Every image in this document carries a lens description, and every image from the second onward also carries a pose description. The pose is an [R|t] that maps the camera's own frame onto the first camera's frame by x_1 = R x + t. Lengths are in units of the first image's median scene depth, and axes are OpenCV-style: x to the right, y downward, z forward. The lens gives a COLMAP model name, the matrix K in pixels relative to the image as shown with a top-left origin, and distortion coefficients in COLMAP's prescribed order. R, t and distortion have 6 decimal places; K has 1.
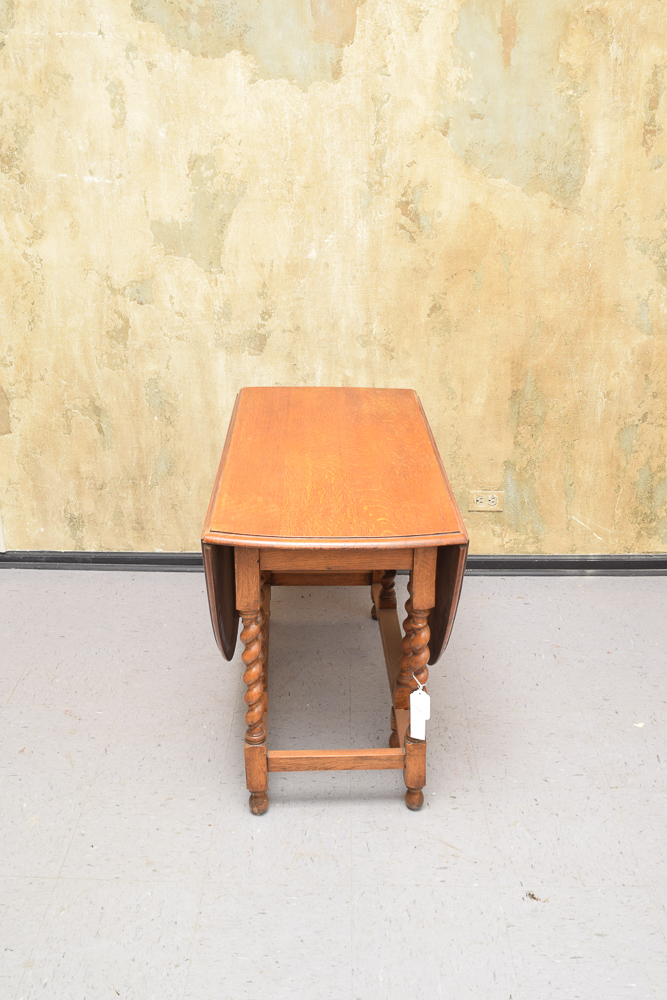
lens RADIAL K [[969.8, 0, 322.3], [0, 969.8, 494.4], [0, 0, 1]] dist [-0.075006, 0.000000]
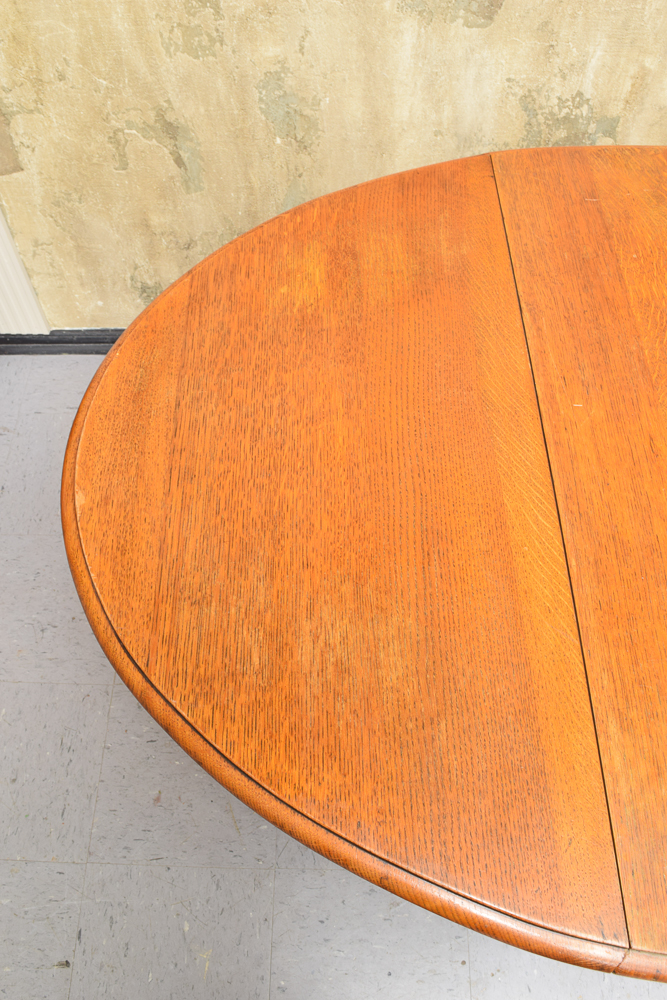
lens RADIAL K [[841.1, 0, 320.1], [0, 841.1, 495.3], [0, 0, 1]] dist [-0.088813, 0.019404]
pose [[0.999796, -0.013370, -0.015126, -0.148784], [0.019670, 0.813787, 0.580830, -0.194947], [0.004544, -0.581010, 0.813884, 0.514457]]
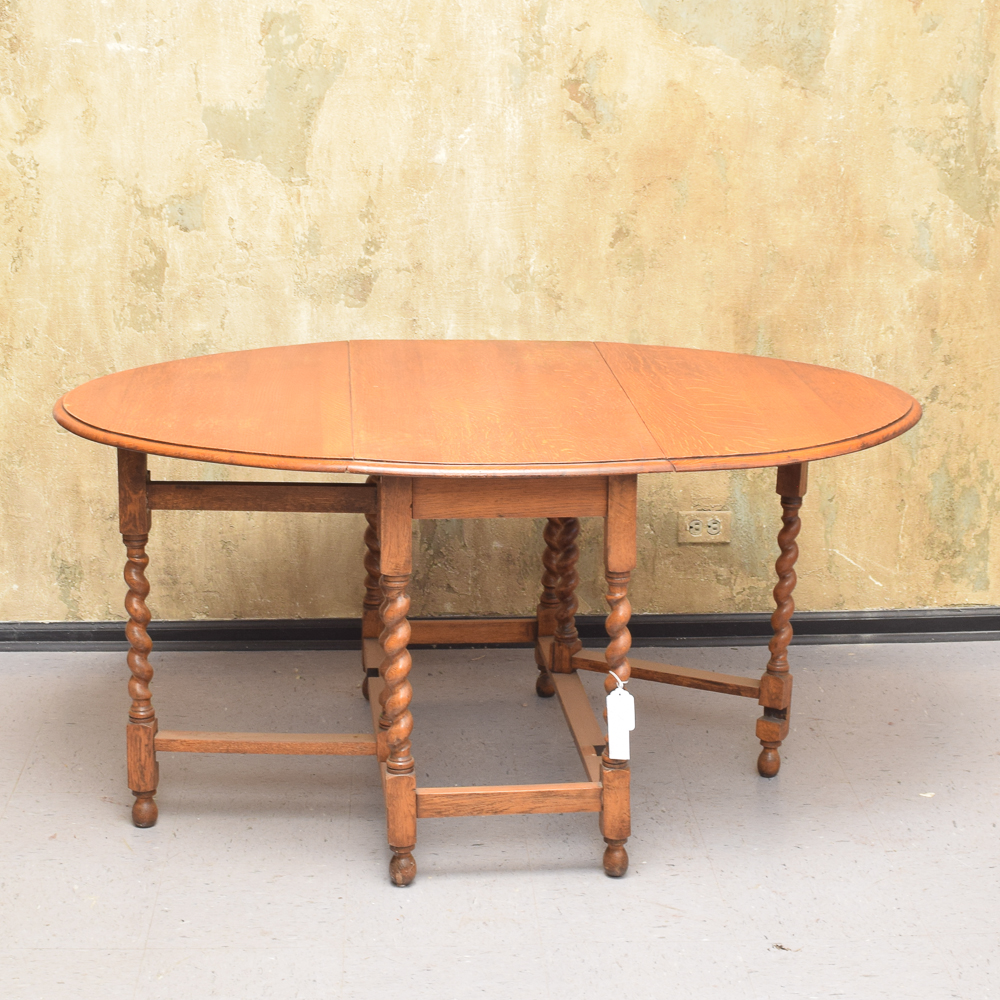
lens RADIAL K [[2154.2, 0, 497.0], [0, 2154.2, 553.2], [0, 0, 1]] dist [-0.072547, 0.000000]
pose [[0.997487, -0.014624, 0.069329, -0.077527], [0.022064, 0.993928, -0.107802, 0.189522], [-0.067332, 0.109060, 0.991752, -0.467024]]
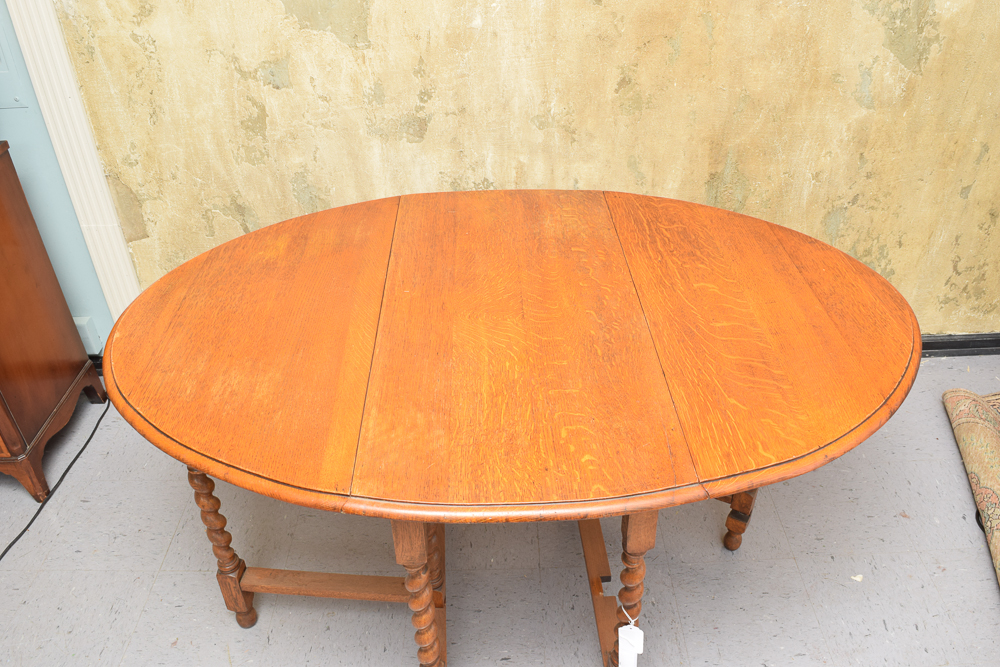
lens RADIAL K [[796.1, 0, 501.8], [0, 796.1, 324.1], [0, 0, 1]] dist [-0.101469, 0.029213]
pose [[0.999298, -0.035608, 0.011634, -0.005946], [0.032612, 0.979751, 0.197548, -0.122541], [-0.018433, -0.197030, 0.980224, 0.277829]]
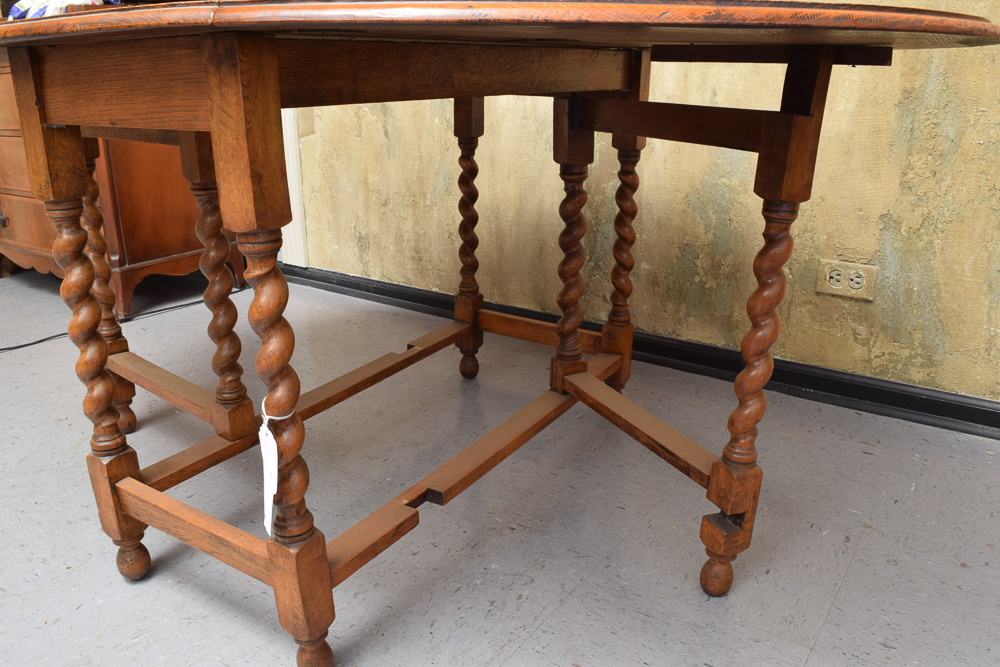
lens RADIAL K [[796.1, 0, 496.4], [0, 796.1, 319.4], [0, 0, 1]] dist [-0.101469, 0.029213]
pose [[0.827563, 0.167713, -0.535735, 0.270073], [-0.208932, 0.977789, -0.016644, 0.091362], [0.521044, 0.125706, 0.844222, 0.494300]]
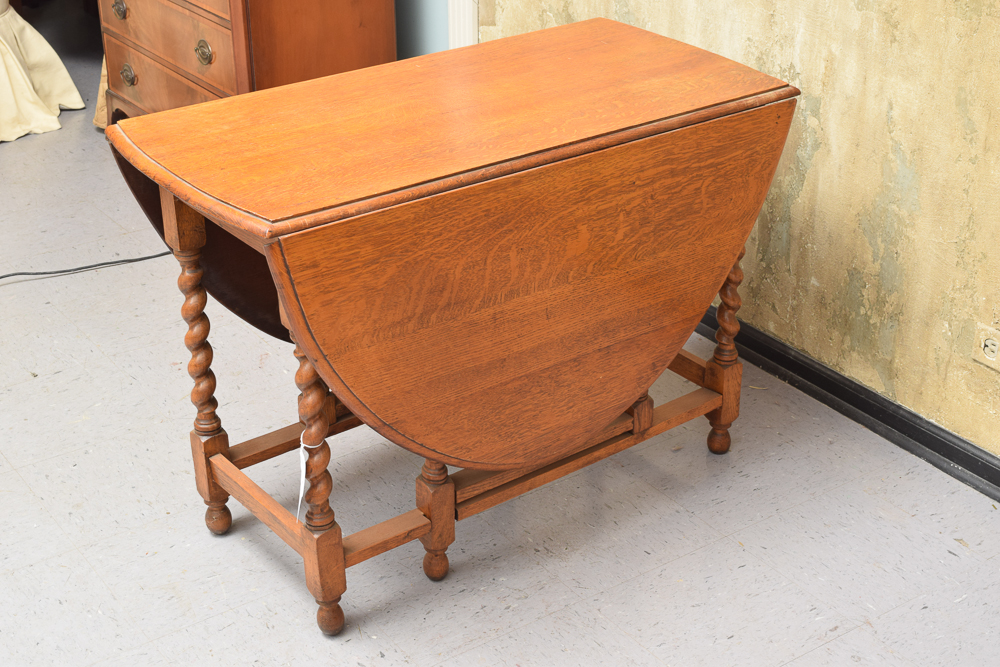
lens RADIAL K [[1595.4, 0, 472.8], [0, 1595.4, 315.5], [0, 0, 1]] dist [0.006782, 0.000000]
pose [[0.577357, 0.352928, -0.736275, 0.671424], [-0.302196, 0.930084, 0.208858, -0.112118], [0.758509, 0.101913, 0.643644, 0.235244]]
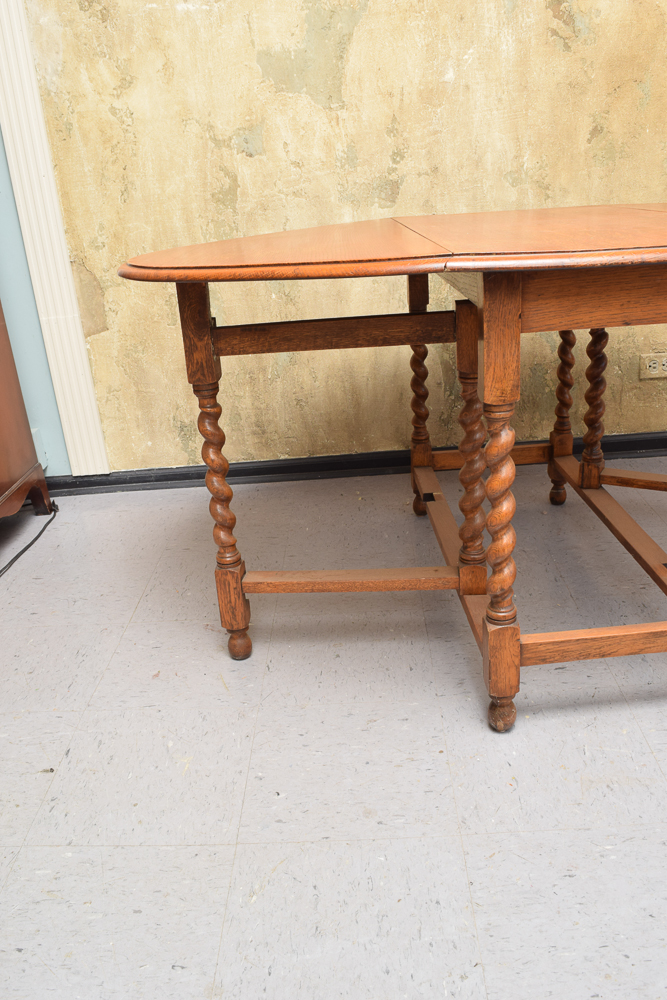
lens RADIAL K [[796.1, 0, 317.8], [0, 796.1, 503.0], [0, 0, 1]] dist [-0.101469, 0.029213]
pose [[0.996219, -0.075741, -0.042550, -0.120865], [0.075436, 0.997112, -0.008730, 0.118359], [0.043088, 0.005487, 0.999056, 0.309476]]
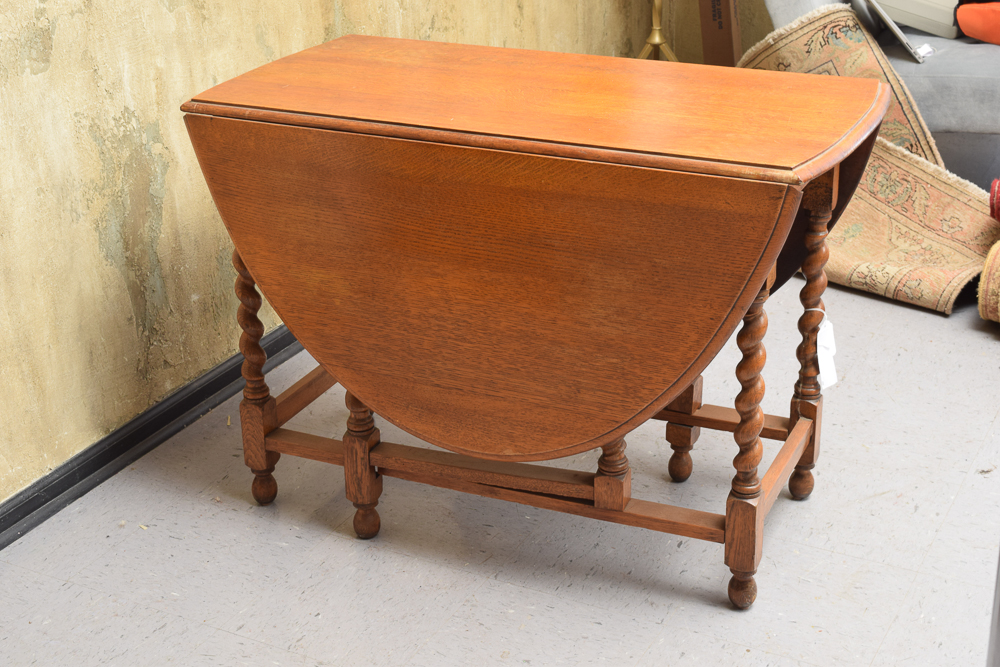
lens RADIAL K [[1595.4, 0, 533.4], [0, 1595.4, 324.6], [0, 0, 1]] dist [0.006782, 0.000000]
pose [[0.433747, -0.373918, 0.819786, -0.720589], [0.366286, 0.904430, 0.218724, -0.111929], [-0.823224, 0.205405, 0.529255, 0.350448]]
